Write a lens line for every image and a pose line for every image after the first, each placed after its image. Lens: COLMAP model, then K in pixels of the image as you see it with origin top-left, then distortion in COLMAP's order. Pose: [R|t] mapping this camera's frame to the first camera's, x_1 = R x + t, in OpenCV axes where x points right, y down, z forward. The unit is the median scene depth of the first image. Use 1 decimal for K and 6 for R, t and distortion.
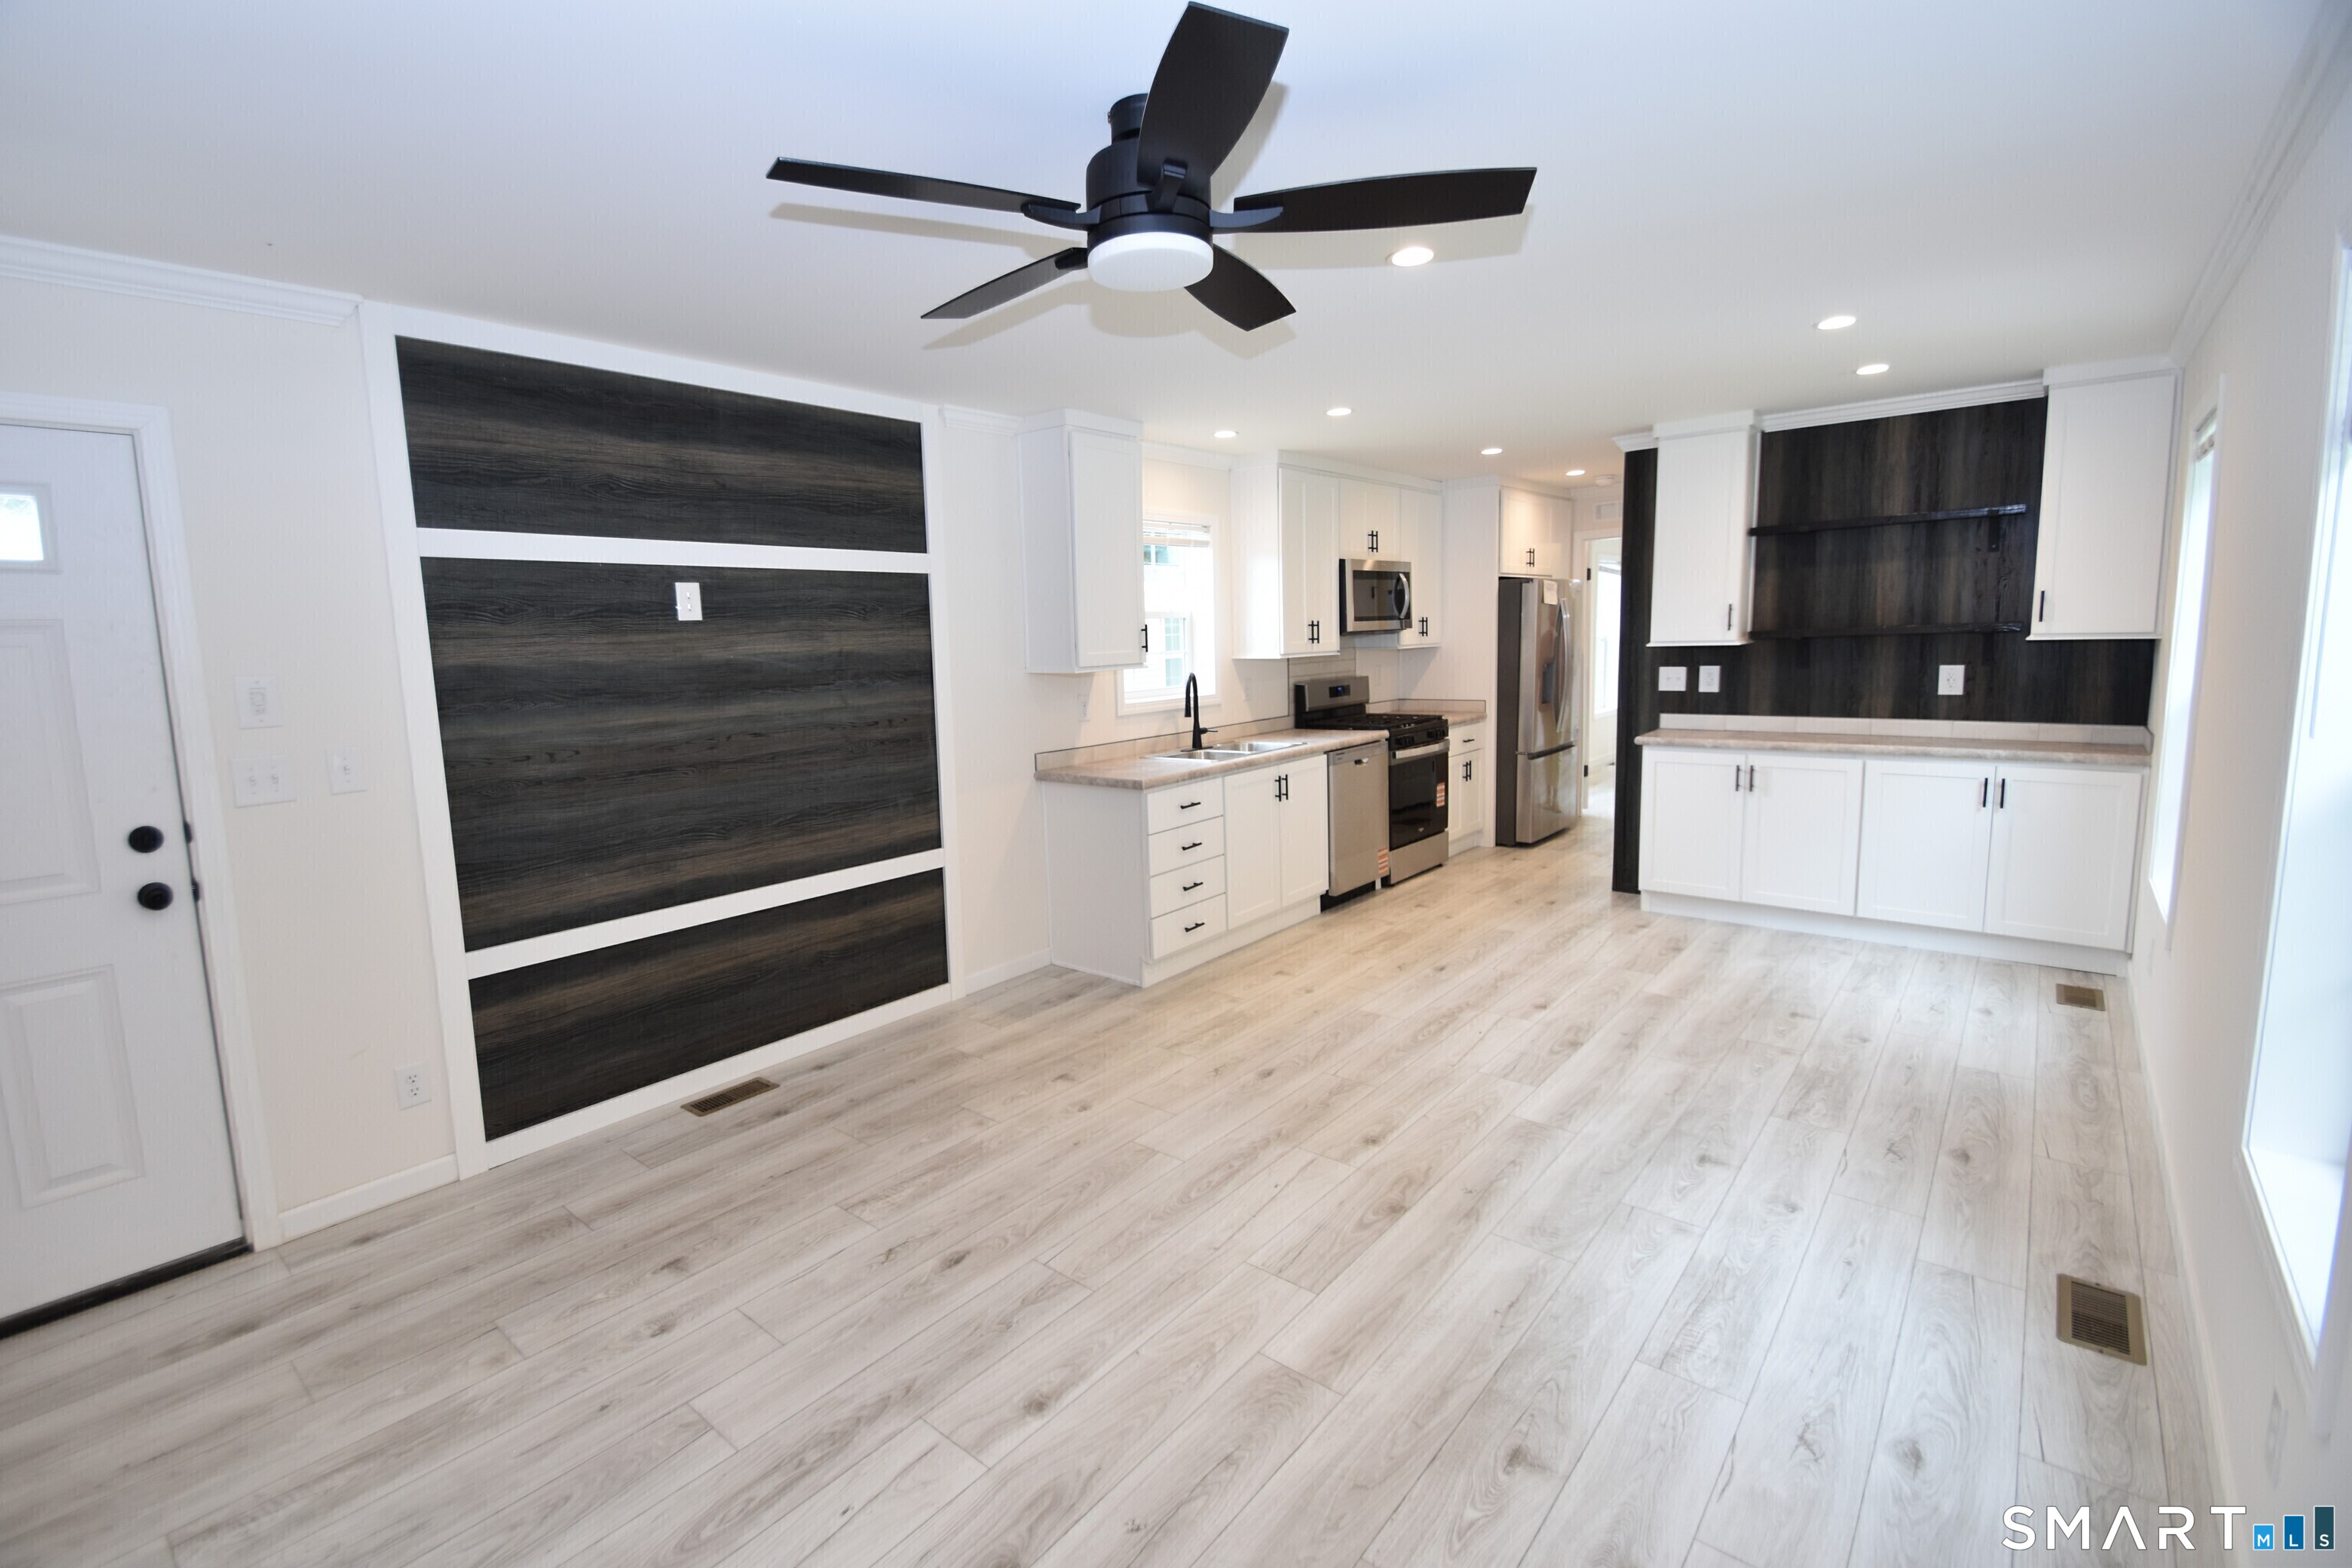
lens RADIAL K [[1035.4, 0, 1133.3], [0, 1035.4, 765.1], [0, 0, 1]] dist [0.029903, -0.028160]
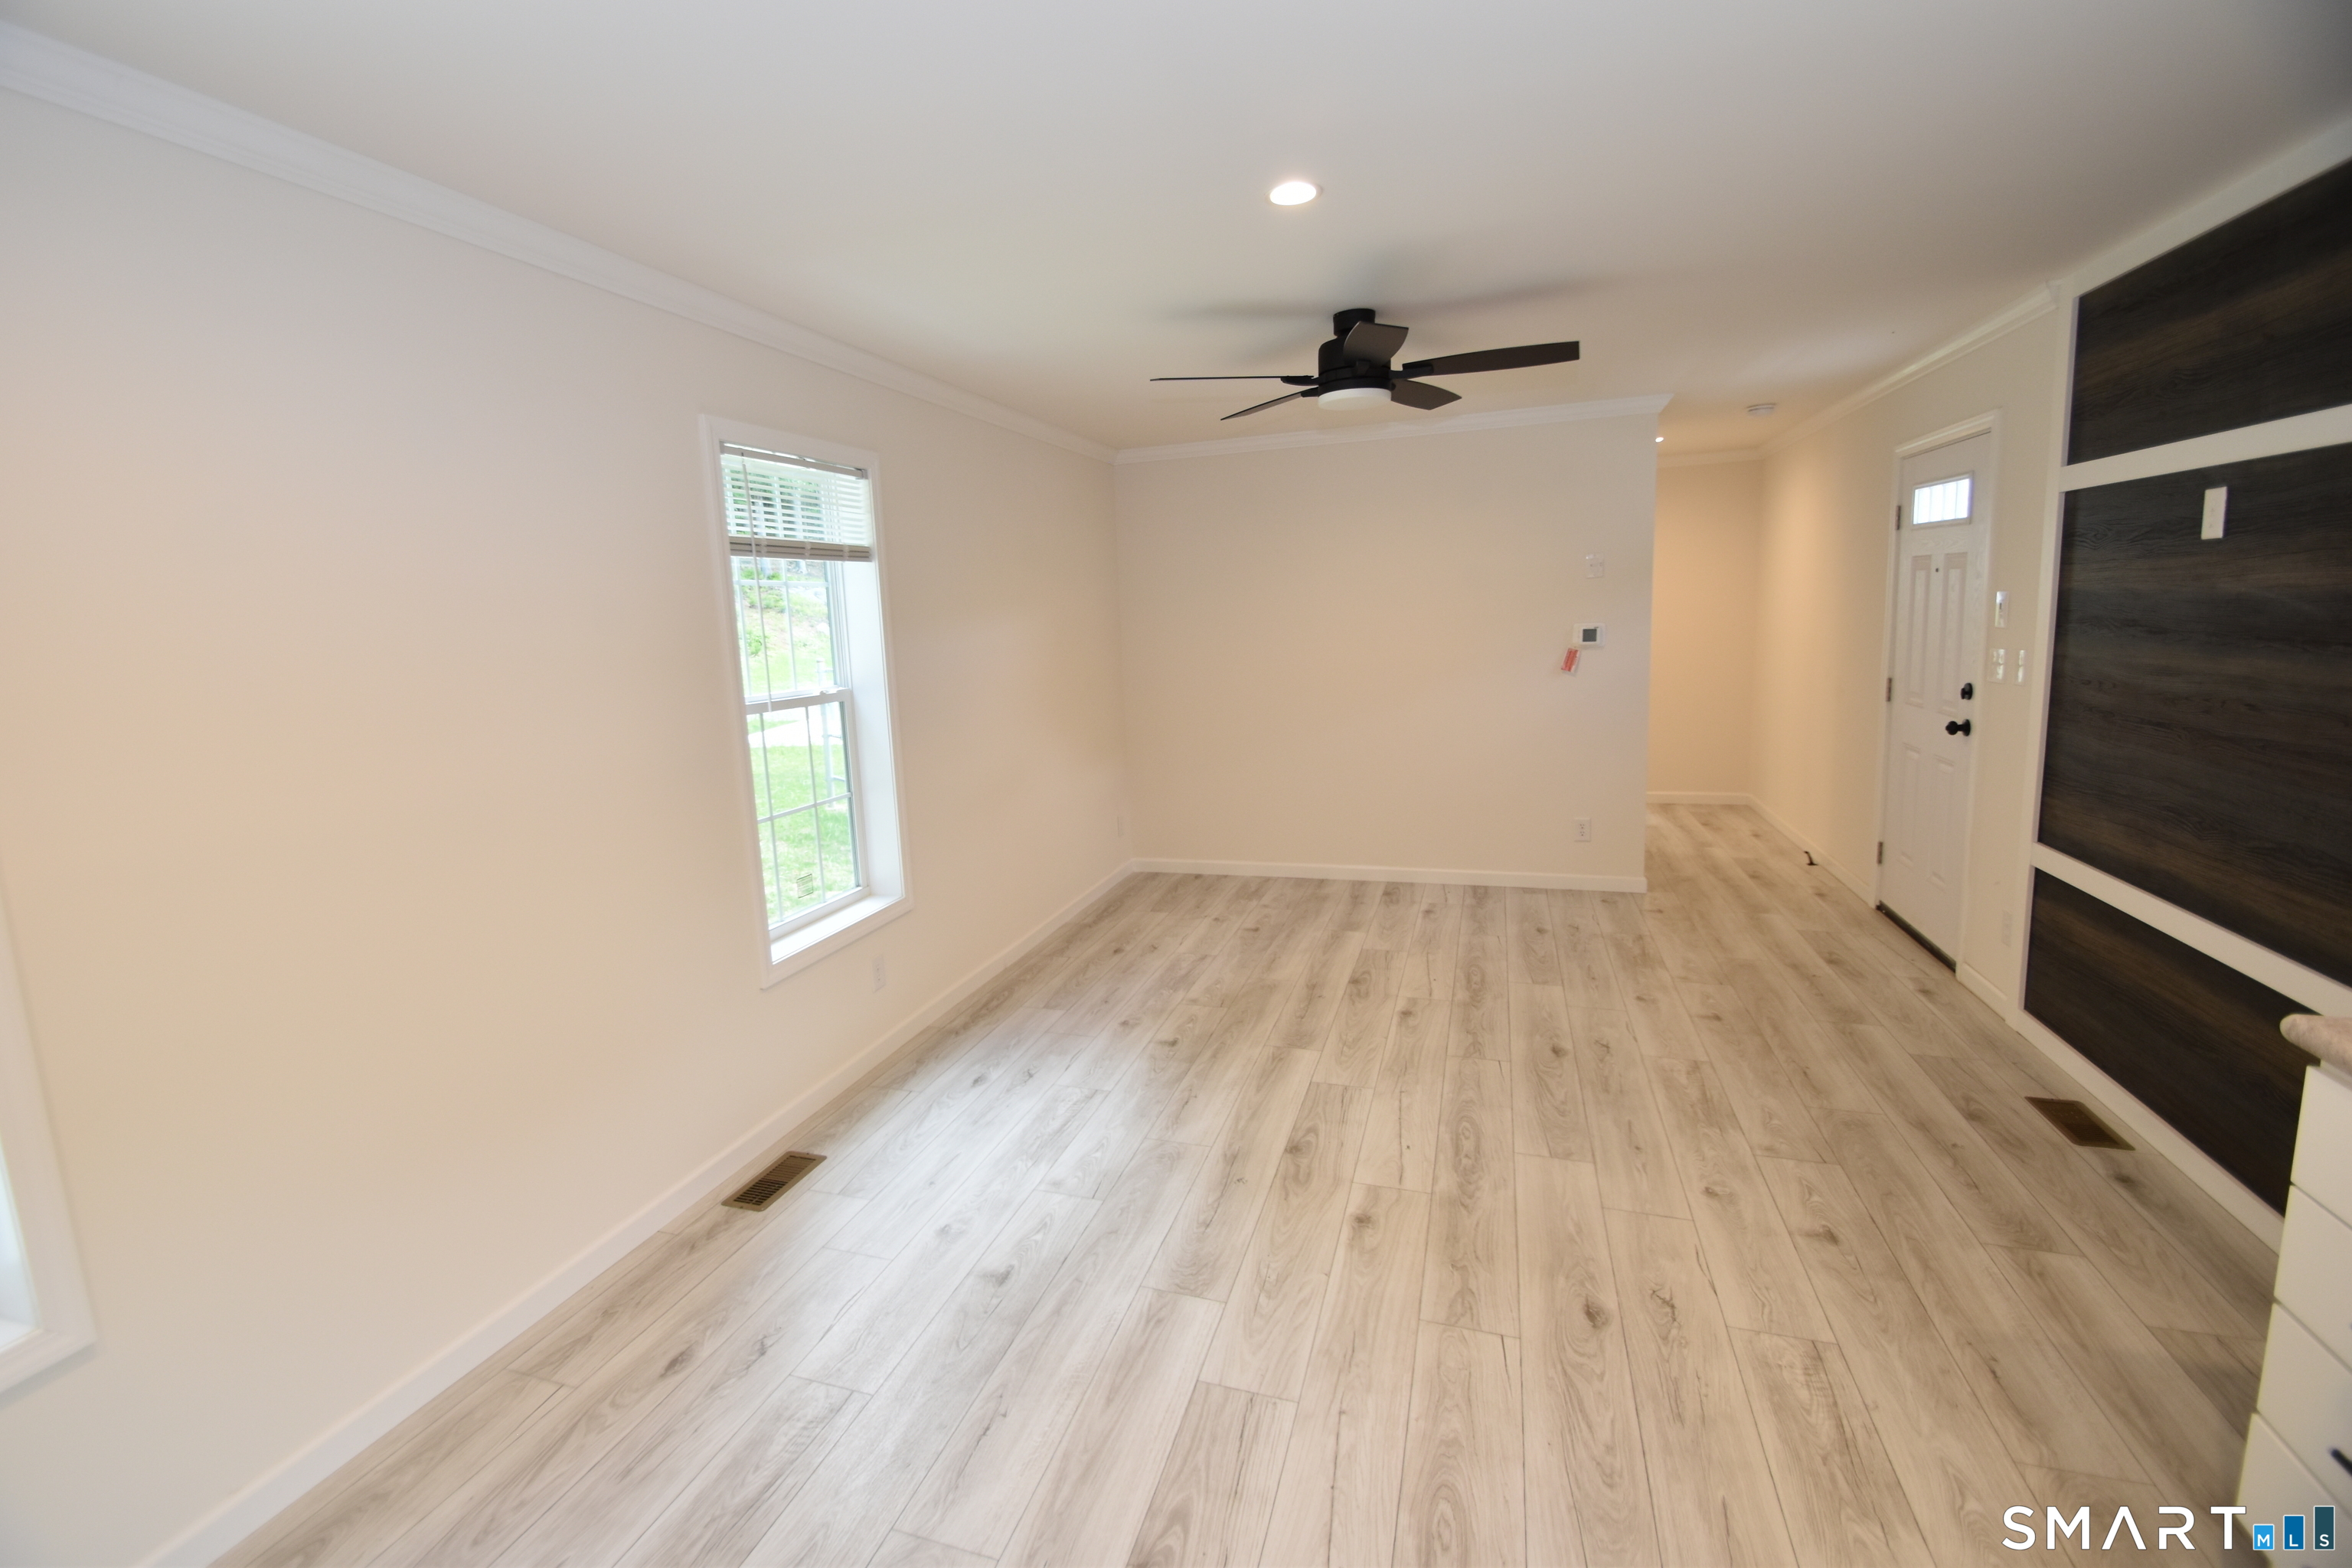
lens RADIAL K [[1035.4, 0, 1133.3], [0, 1035.4, 765.1], [0, 0, 1]] dist [0.029903, -0.028160]
pose [[-0.925688, 0.125321, -0.356927, 0.822759], [0.026314, 0.962578, 0.269725, -0.287969], [0.377372, 0.240289, -0.894344, 1.995556]]
